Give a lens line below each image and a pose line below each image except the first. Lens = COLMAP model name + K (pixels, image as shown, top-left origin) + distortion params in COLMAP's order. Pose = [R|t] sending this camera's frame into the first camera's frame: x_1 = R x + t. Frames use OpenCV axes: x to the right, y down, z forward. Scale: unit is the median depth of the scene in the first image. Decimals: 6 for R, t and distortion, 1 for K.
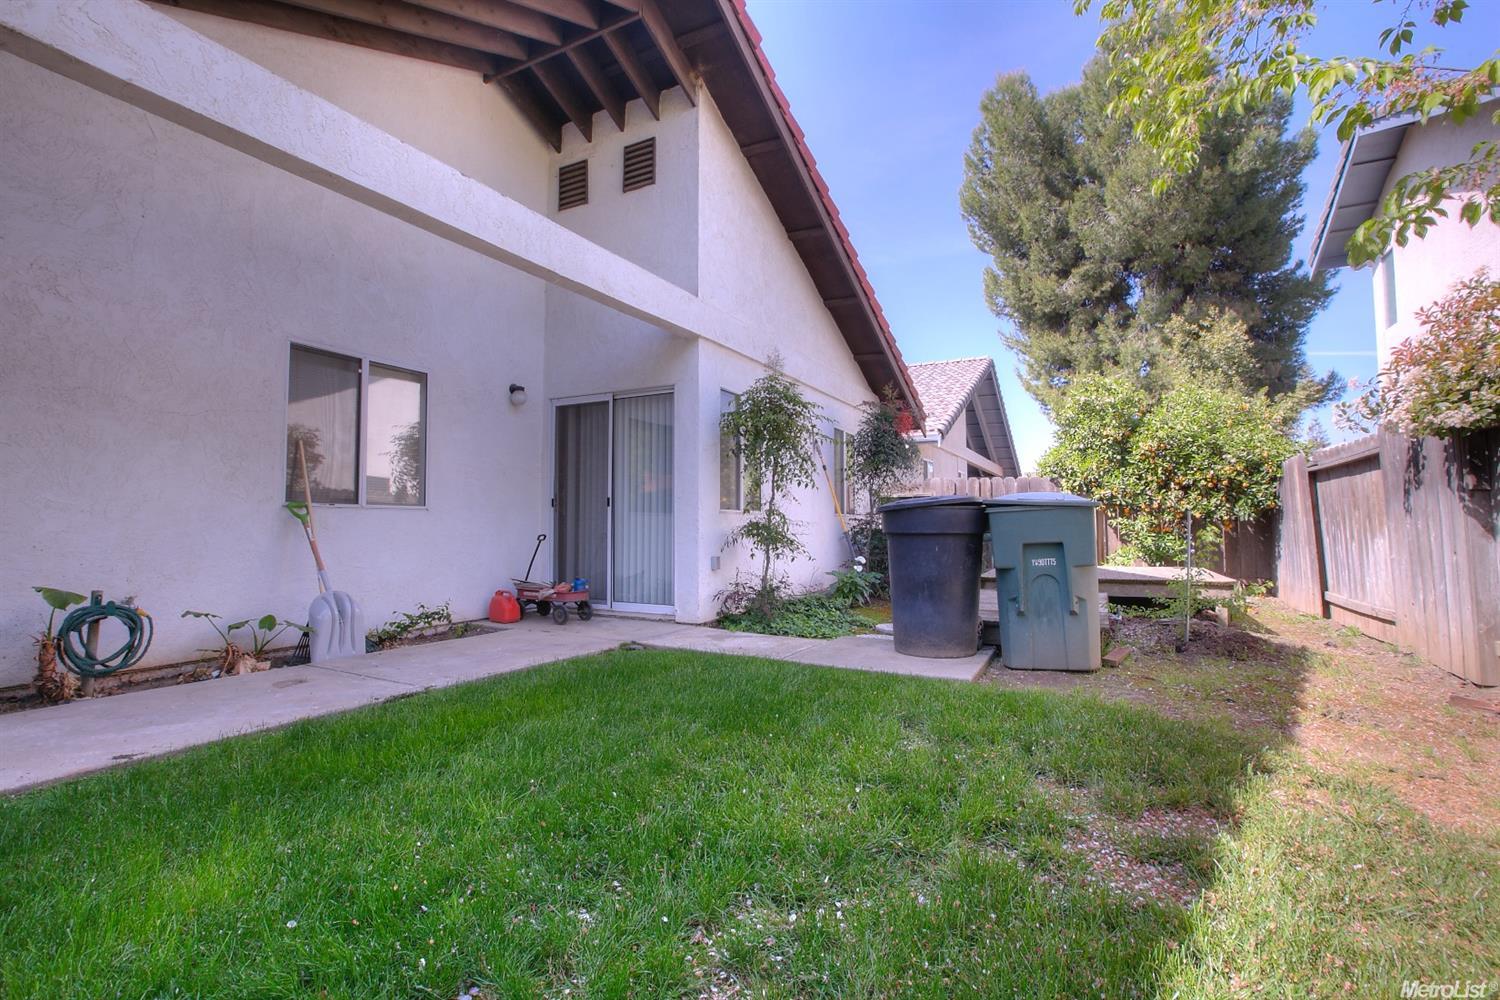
lens RADIAL K [[688.1, 0, 747.7], [0, 688.1, 495.2], [0, 0, 1]] dist [-0.037951, 0.012350]
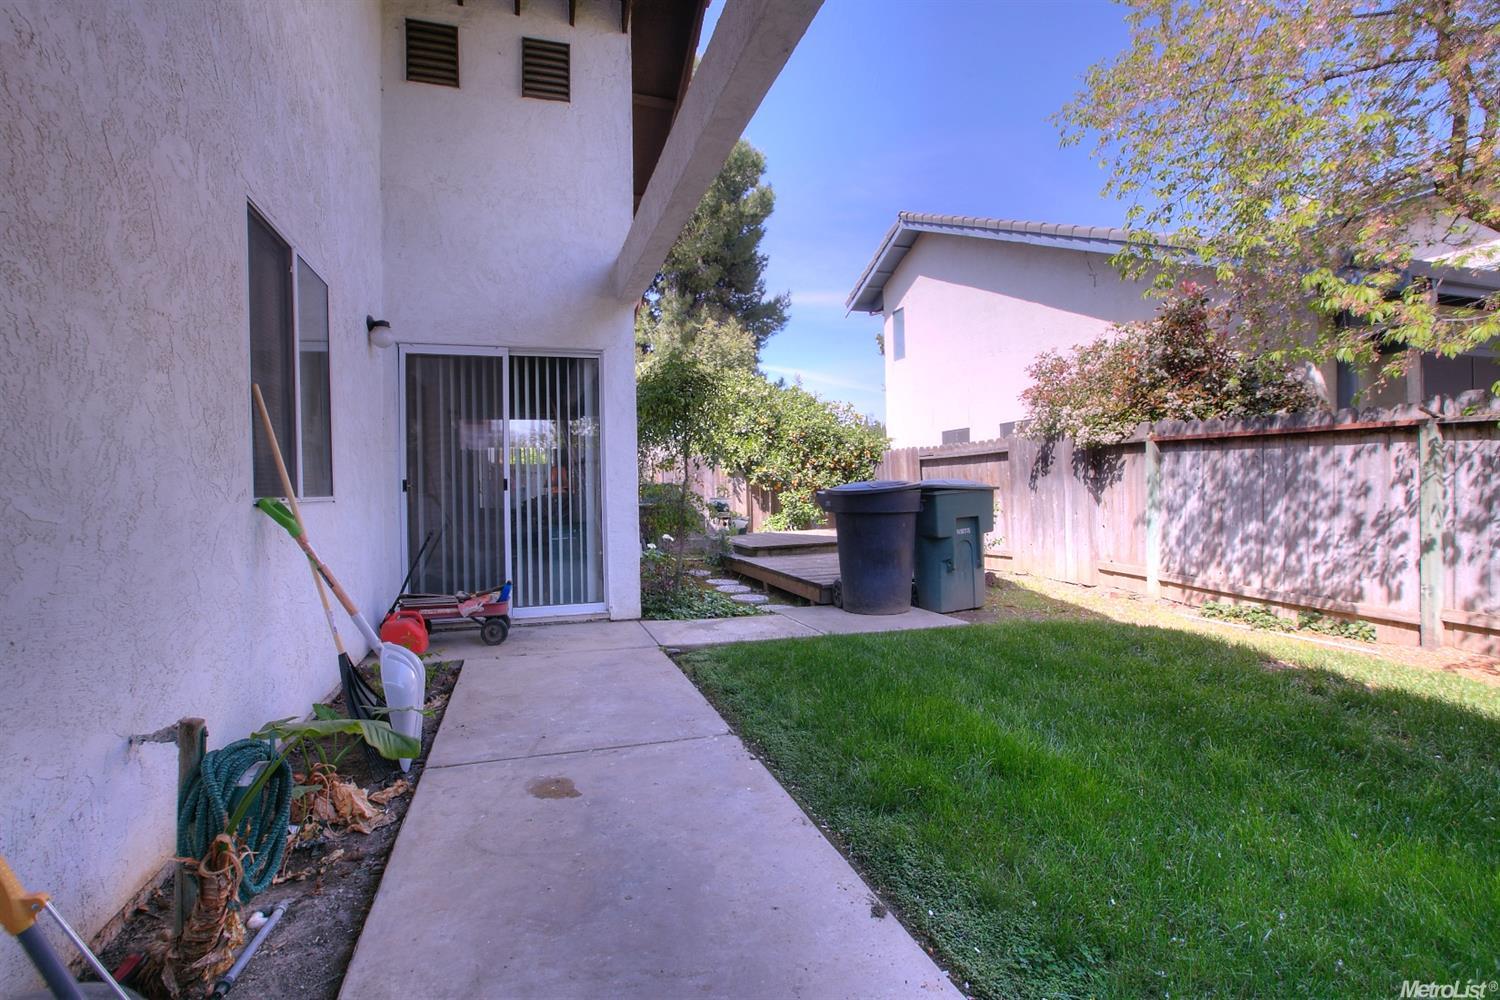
lens RADIAL K [[688.1, 0, 744.0], [0, 688.1, 500.0], [0, 0, 1]] dist [-0.037951, 0.012350]
pose [[0.709562, -0.023321, 0.704257, -0.615274], [-0.014883, 0.998733, 0.048068, -0.016464], [-0.704486, -0.044589, 0.708316, 0.259146]]
